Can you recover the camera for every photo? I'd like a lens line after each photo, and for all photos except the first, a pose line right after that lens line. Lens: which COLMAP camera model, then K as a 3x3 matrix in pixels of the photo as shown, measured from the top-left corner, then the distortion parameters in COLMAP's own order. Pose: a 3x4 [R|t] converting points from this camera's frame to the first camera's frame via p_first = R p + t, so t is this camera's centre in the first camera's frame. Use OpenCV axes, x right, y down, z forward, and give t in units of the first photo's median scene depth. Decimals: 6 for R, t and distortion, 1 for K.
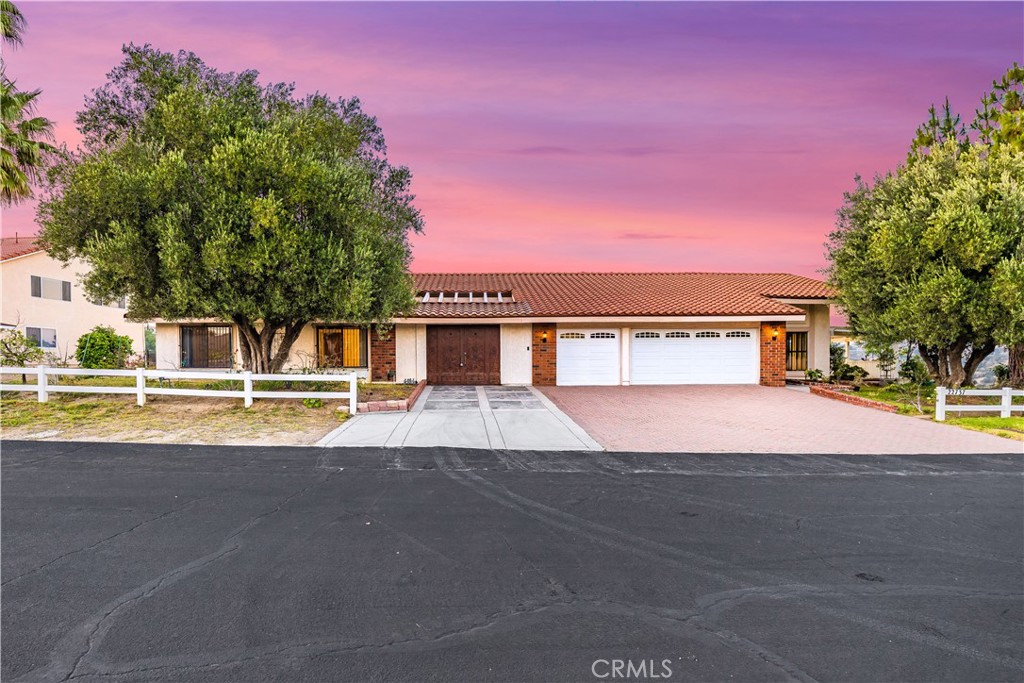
lens RADIAL K [[941.4, 0, 512.0], [0, 941.4, 341.5], [0, 0, 1]] dist [0.082421, 0.000551]
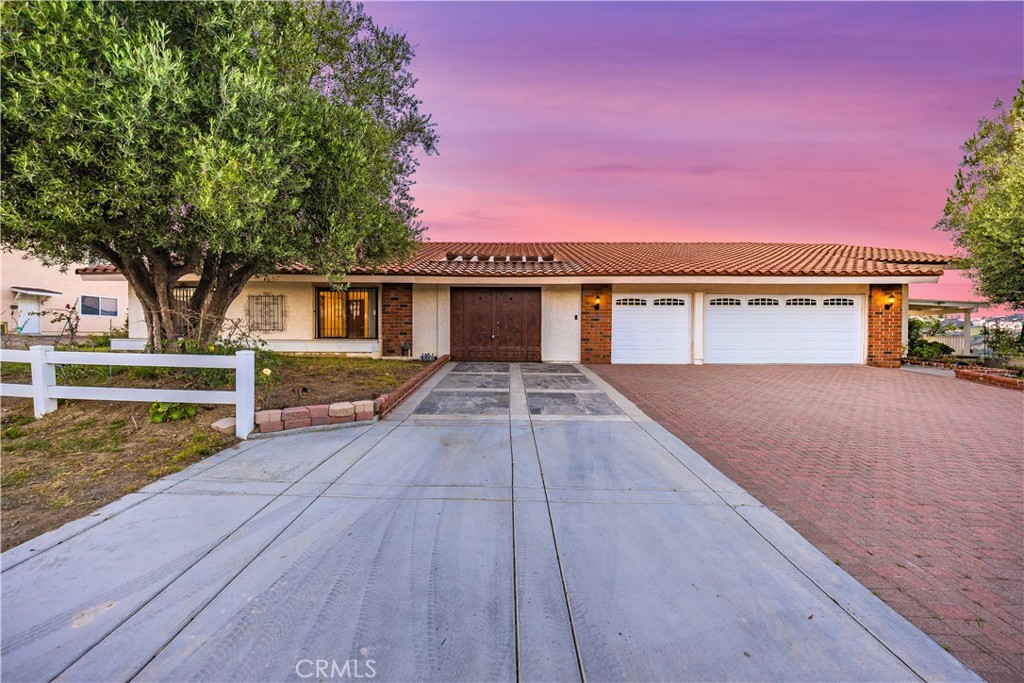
lens RADIAL K [[622.1, 0, 512.0], [0, 622.1, 341.5], [0, 0, 1]] dist [0.000187, 0.000011]
pose [[0.998654, 0.009610, -0.050963, -0.010192], [-0.007939, 0.999427, 0.032891, 0.011192], [0.051250, -0.032442, 0.998159, 0.468208]]
